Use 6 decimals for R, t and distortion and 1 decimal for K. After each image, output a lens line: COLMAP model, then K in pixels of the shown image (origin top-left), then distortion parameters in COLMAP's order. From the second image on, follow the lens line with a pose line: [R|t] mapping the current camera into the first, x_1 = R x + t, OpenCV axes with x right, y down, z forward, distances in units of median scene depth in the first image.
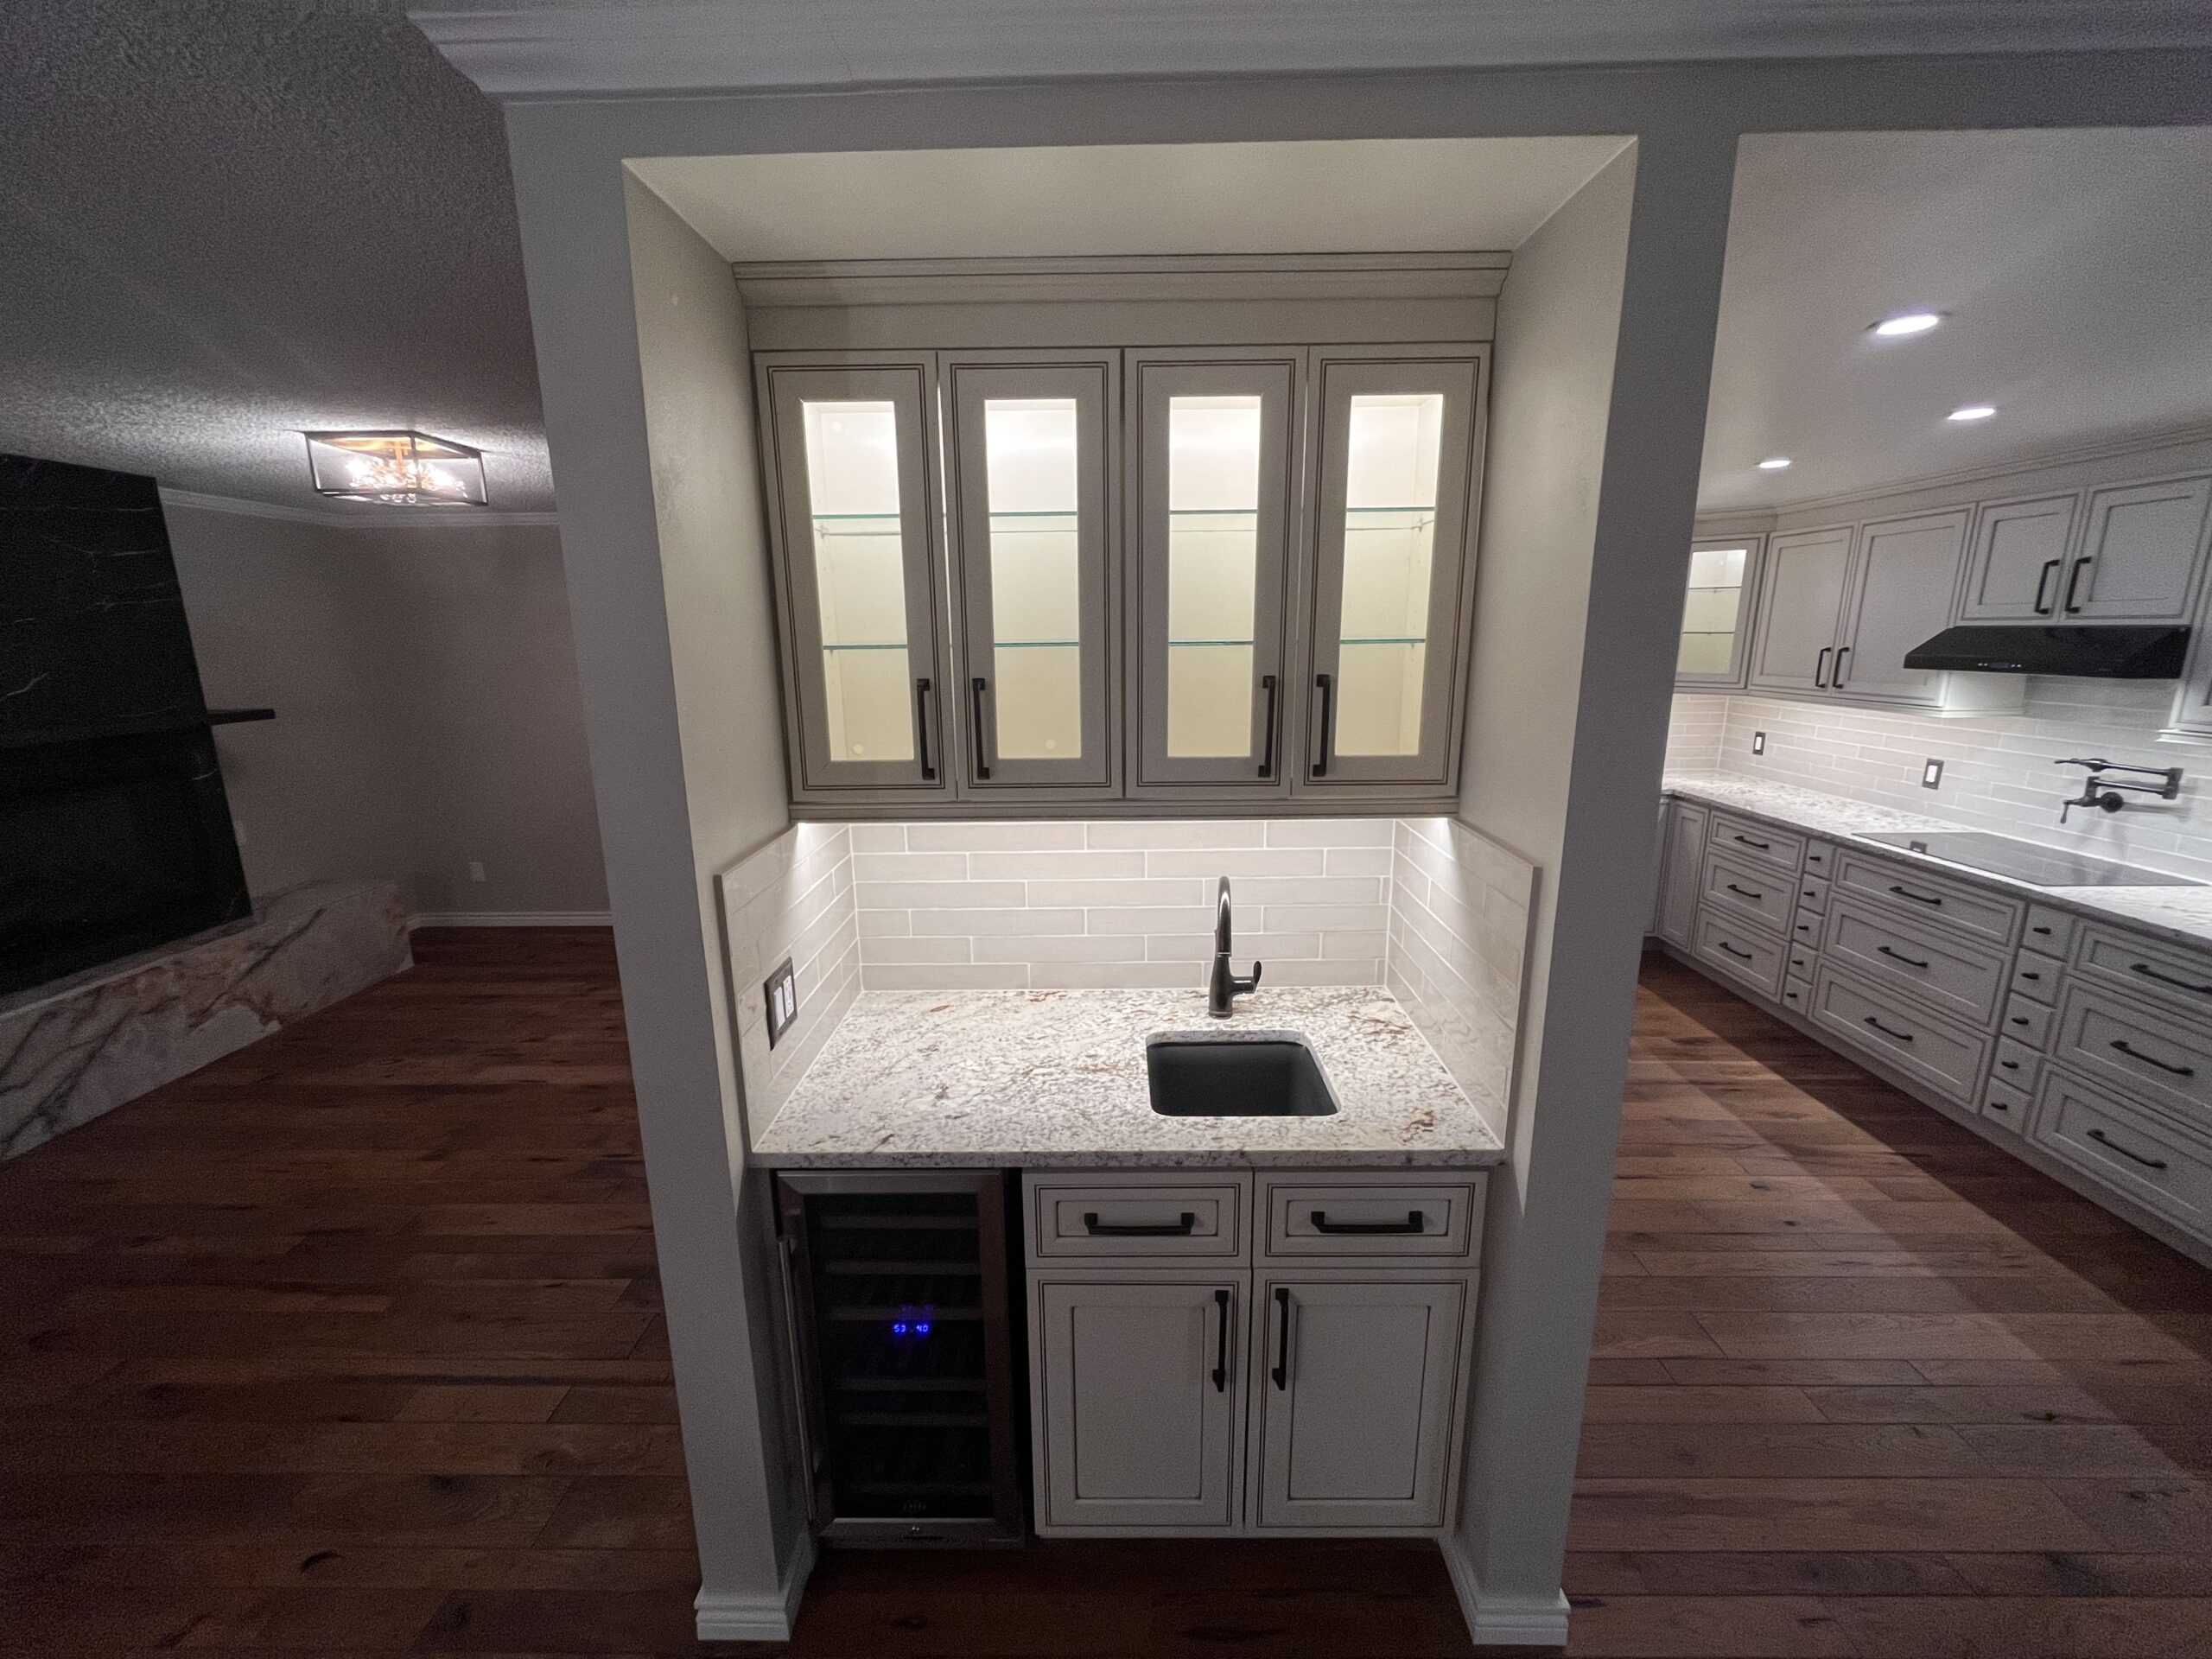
lens RADIAL K [[897.0, 0, 1101.4], [0, 897.0, 829.7], [0, 0, 1]] dist [-0.000620, 0.000524]
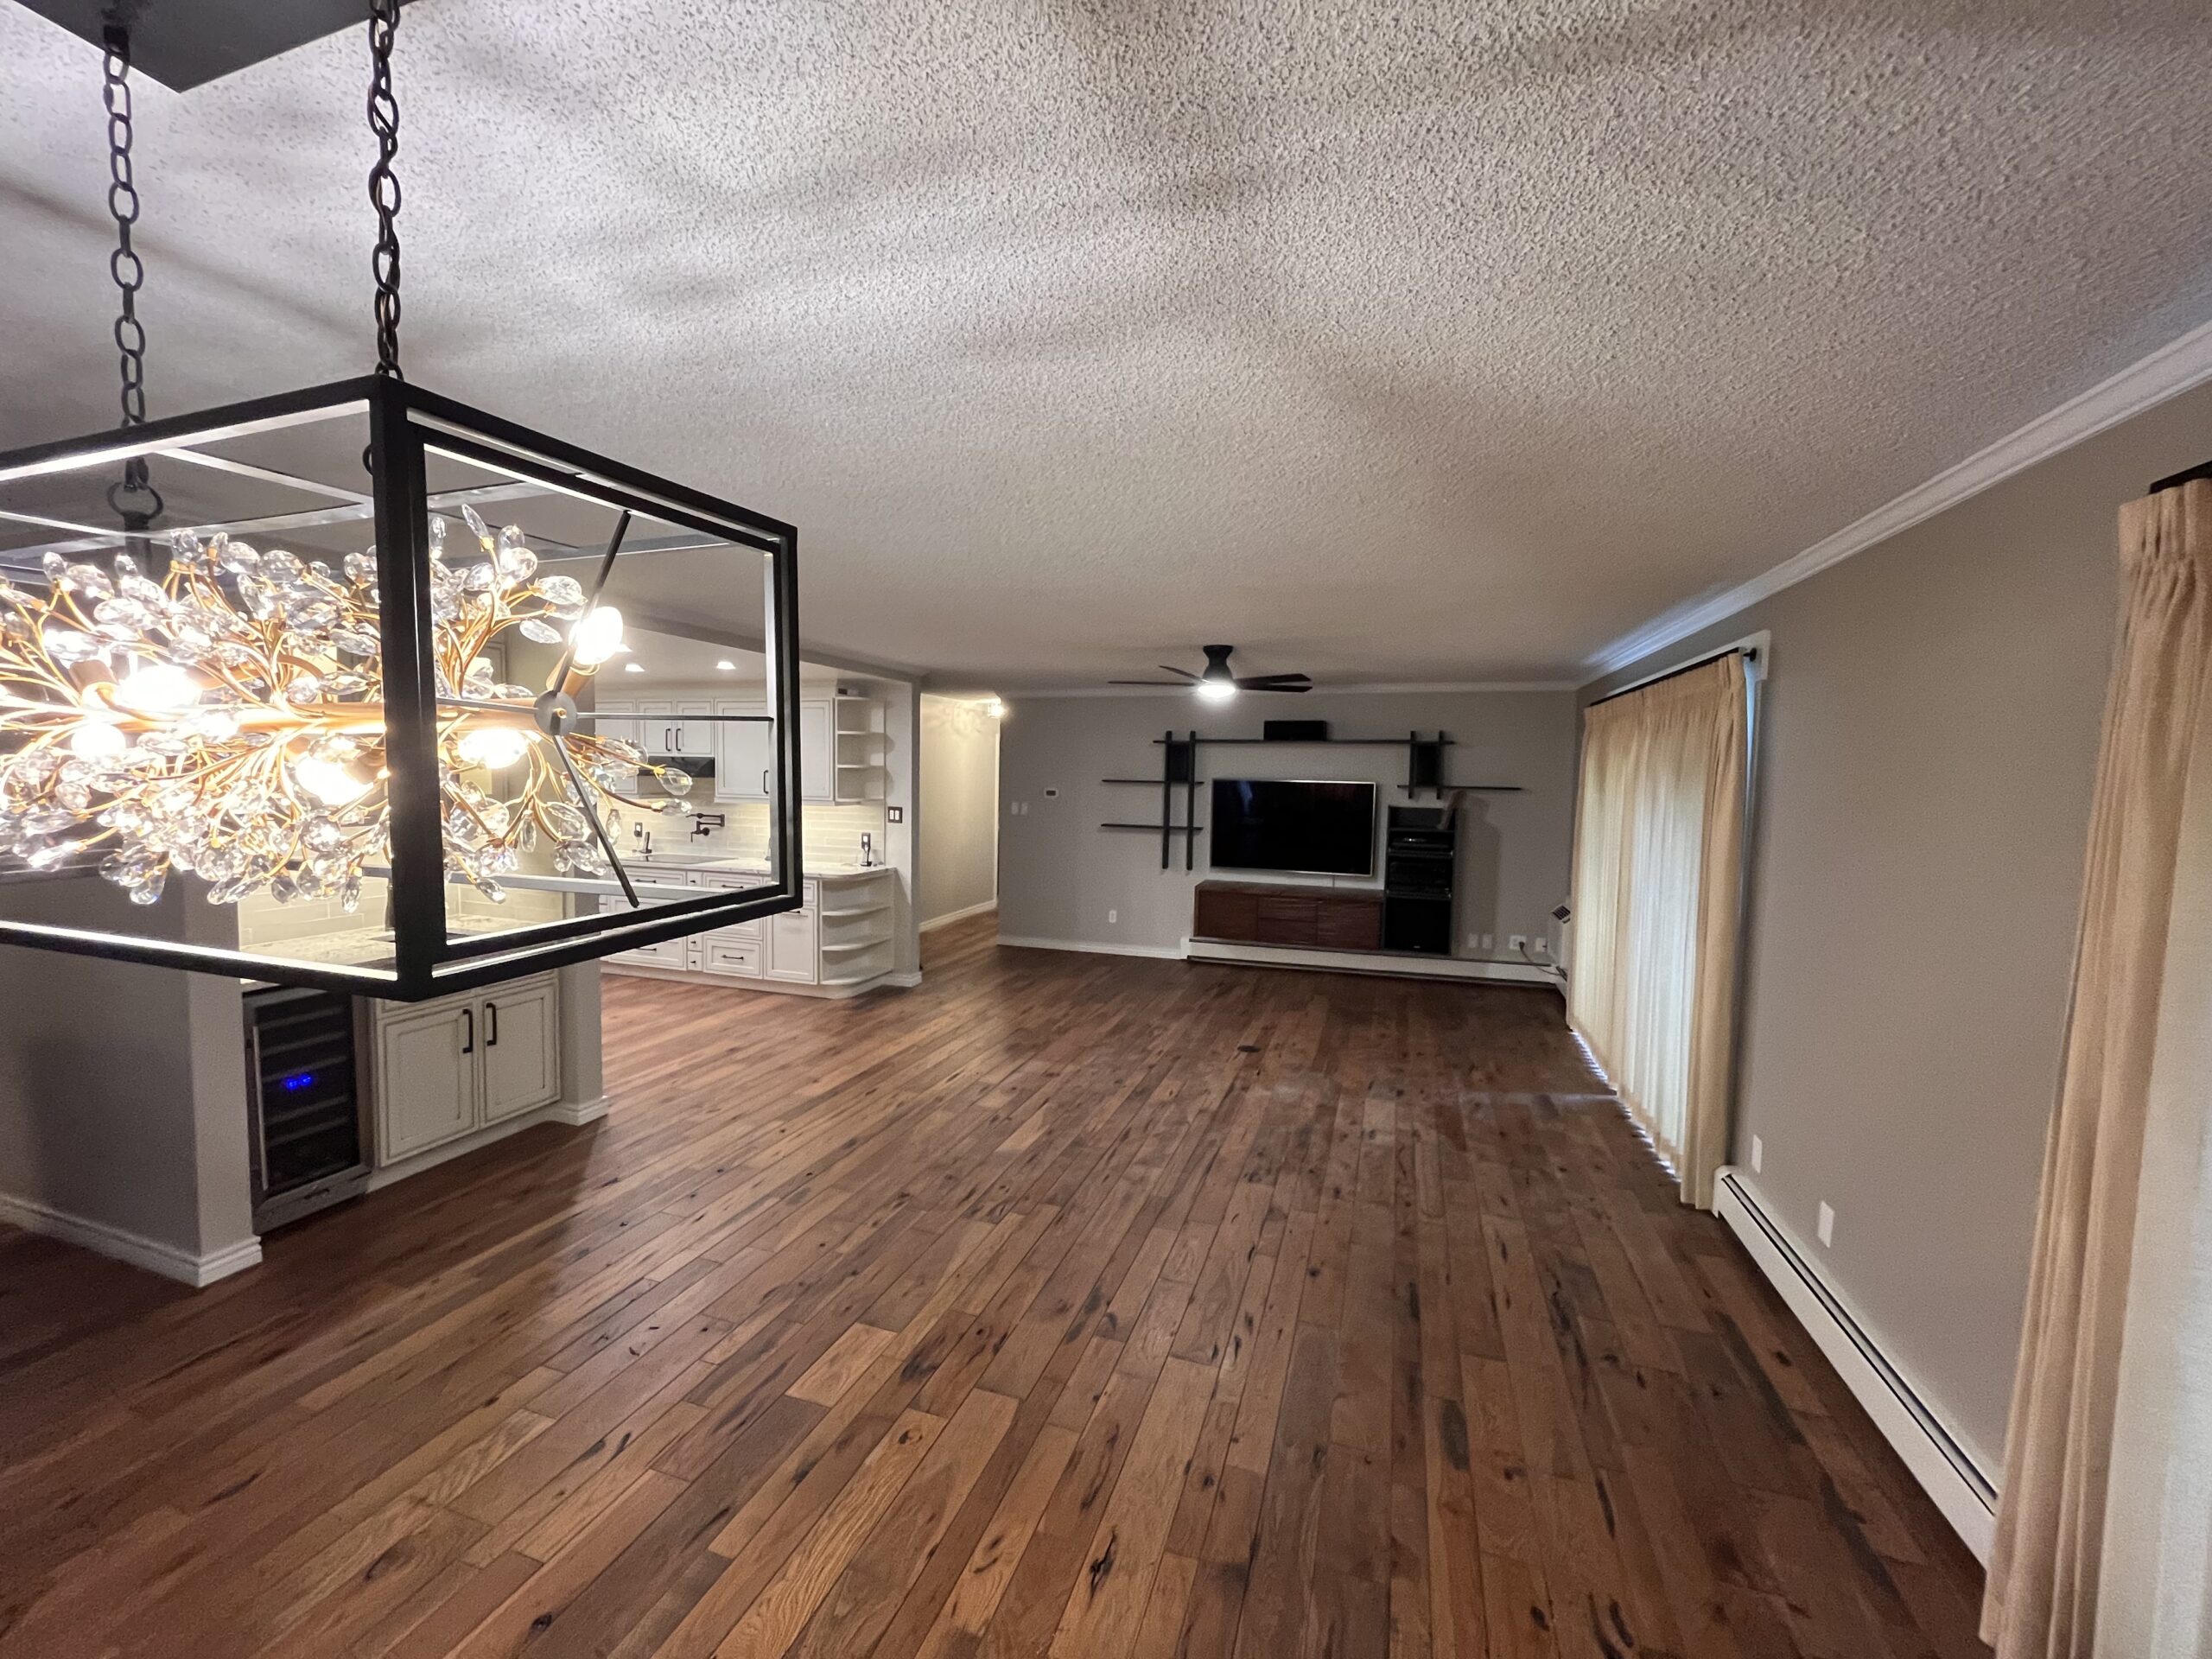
lens RADIAL K [[897.0, 0, 1095.4], [0, 897.0, 833.7], [0, 0, 1]] dist [-0.000620, 0.000524]
pose [[0.318778, -0.053930, 0.946294, -0.758500], [0.187137, 0.982309, -0.007059, 0.180397], [-0.929172, 0.179336, 0.323231, -0.694664]]
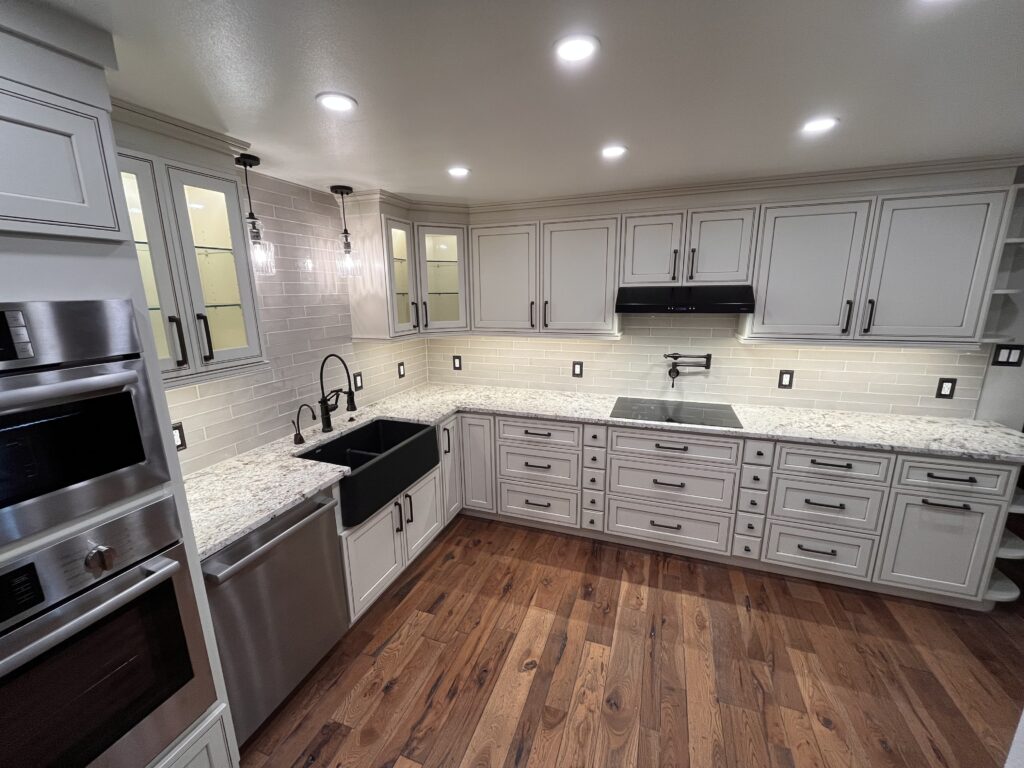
lens RADIAL K [[415.2, 0, 509.5], [0, 415.2, 381.6], [0, 0, 1]] dist [-0.000620, 0.000524]
pose [[0.332193, -0.202156, 0.921293, 0.124457], [0.215948, 0.967118, 0.134347, -0.221653], [-0.918158, 0.154322, 0.364925, 1.009632]]
